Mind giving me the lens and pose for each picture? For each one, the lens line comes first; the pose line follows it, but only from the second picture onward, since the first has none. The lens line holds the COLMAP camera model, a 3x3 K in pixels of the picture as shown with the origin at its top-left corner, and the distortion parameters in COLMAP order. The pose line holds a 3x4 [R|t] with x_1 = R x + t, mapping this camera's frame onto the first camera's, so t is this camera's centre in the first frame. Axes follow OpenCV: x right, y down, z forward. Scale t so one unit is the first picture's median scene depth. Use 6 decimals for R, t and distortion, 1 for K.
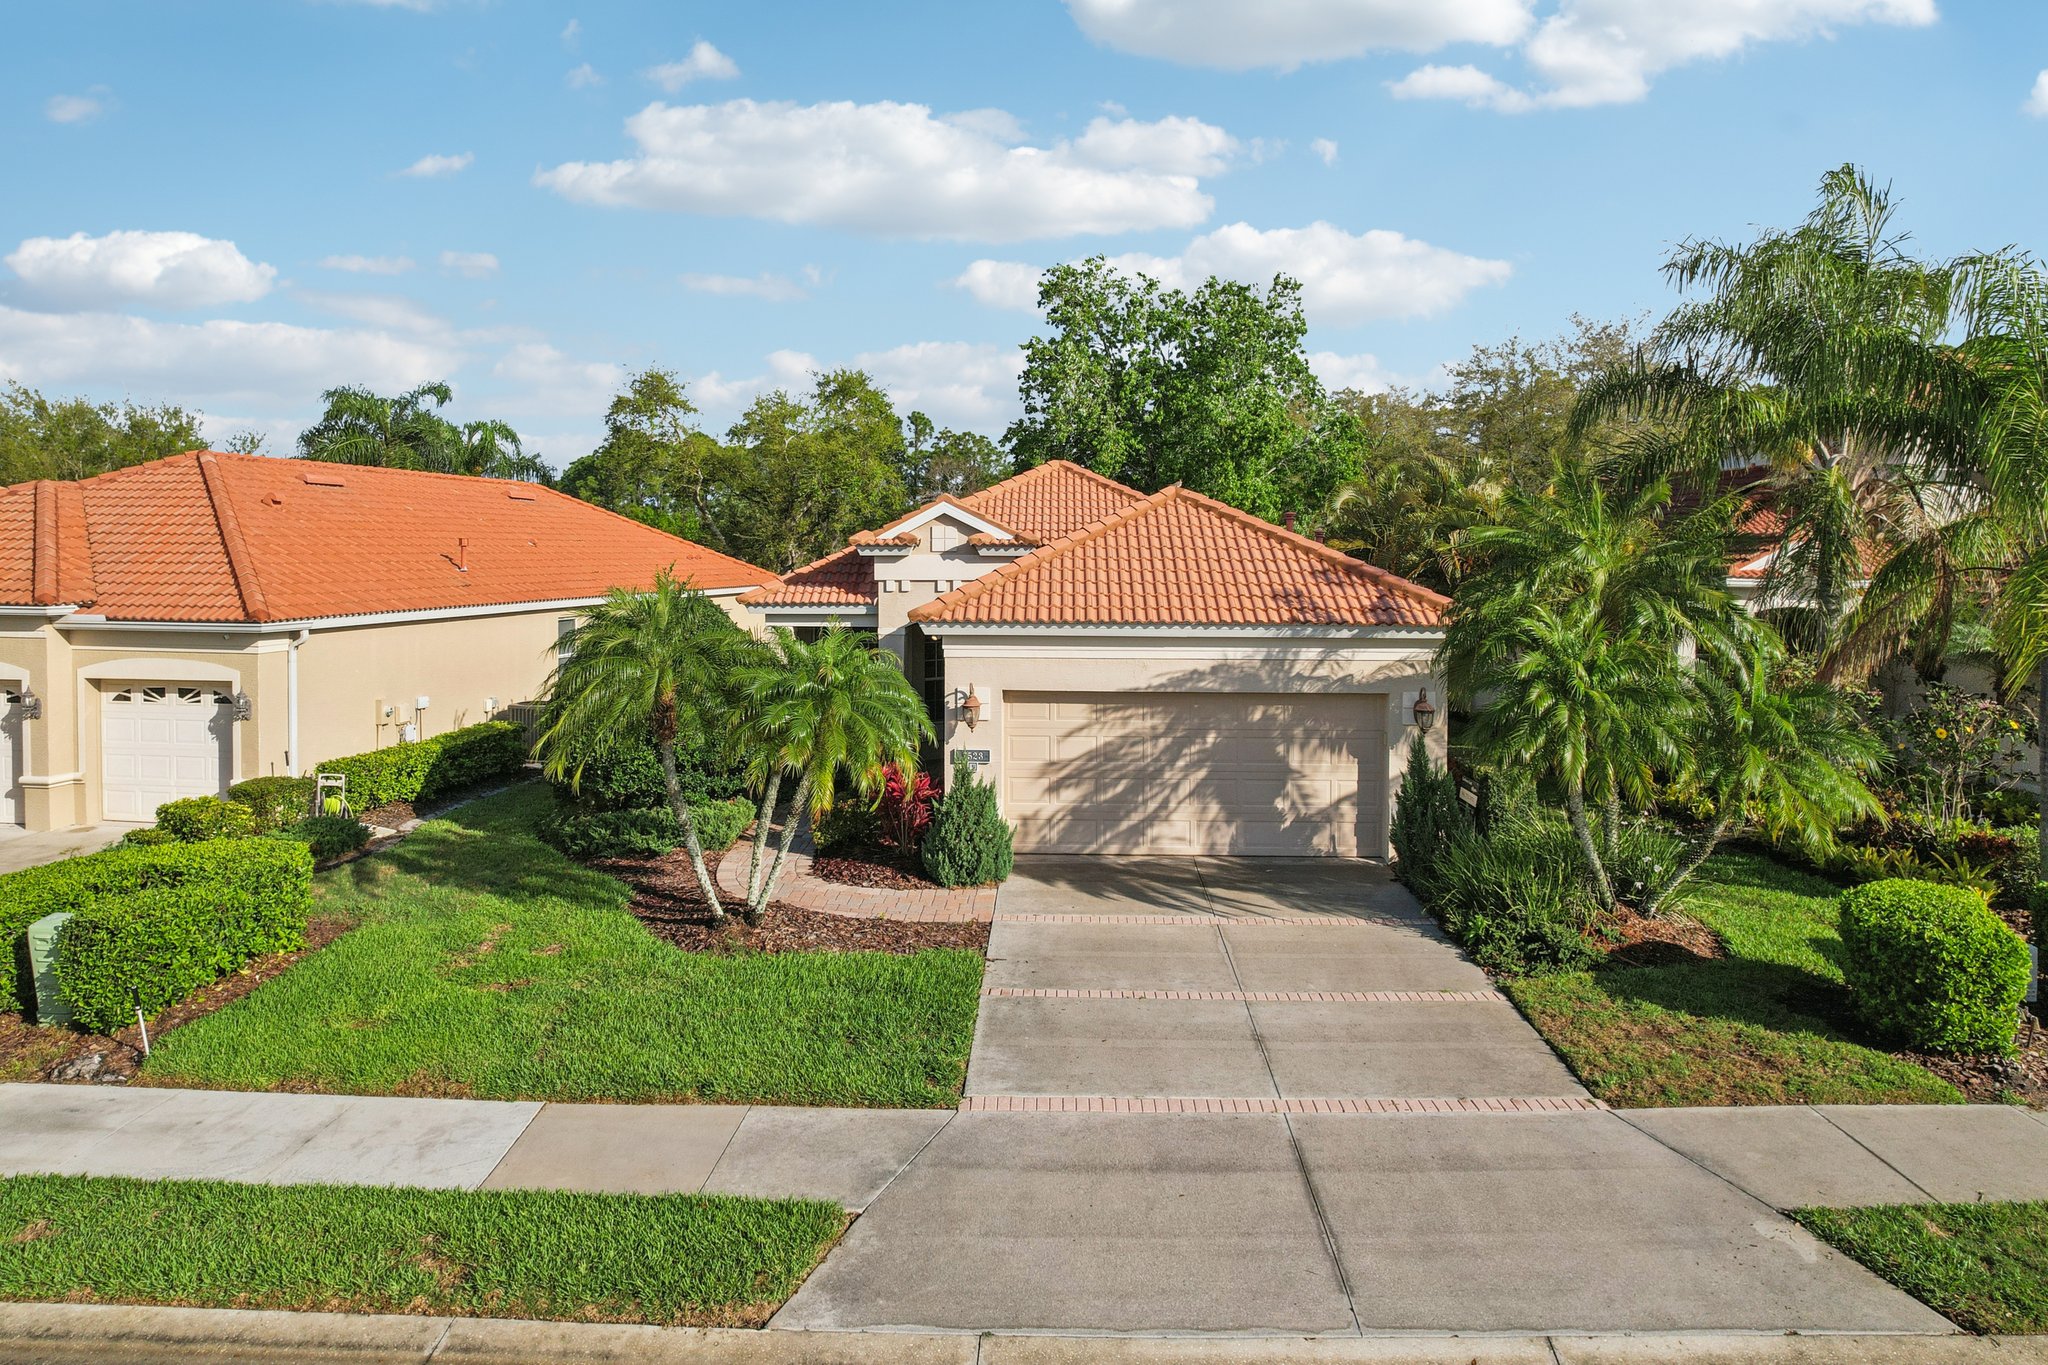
lens RADIAL K [[1293.9, 0, 1023.6], [0, 1293.9, 582.4], [0, 0, 1]] dist [-0.022406, 0.001428]
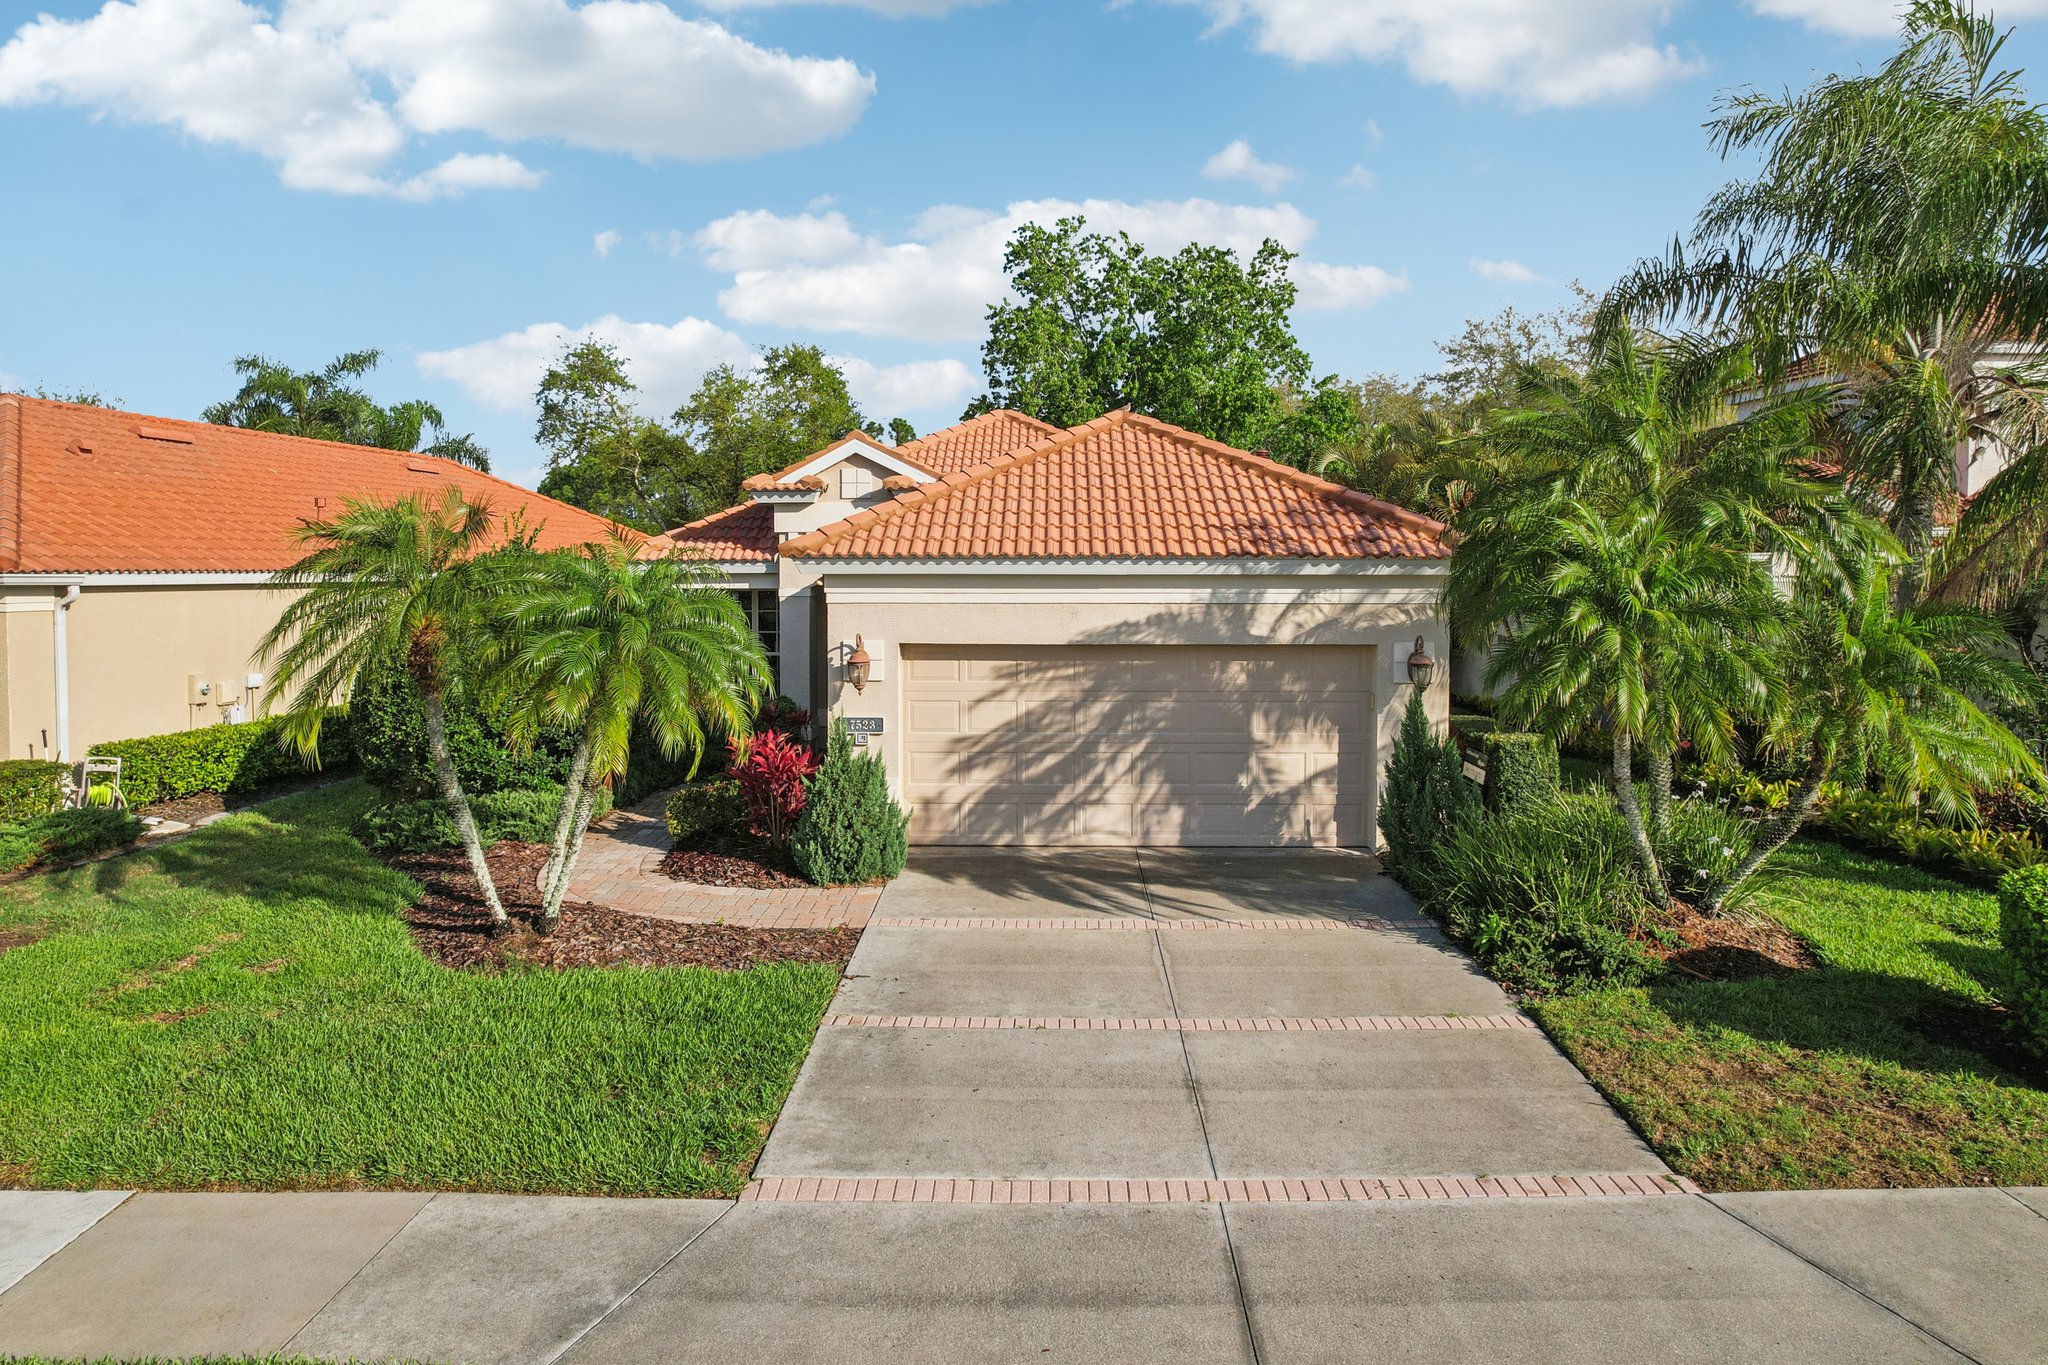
lens RADIAL K [[1289.8, 0, 1028.9], [0, 1289.8, 630.1], [0, 0, 1]] dist [-0.046971, 0.039150]
pose [[0.999932, -0.003959, 0.011000, 0.065295], [0.003692, 0.999699, 0.024235, 0.065421], [-0.011093, -0.024193, 0.999646, 0.230689]]
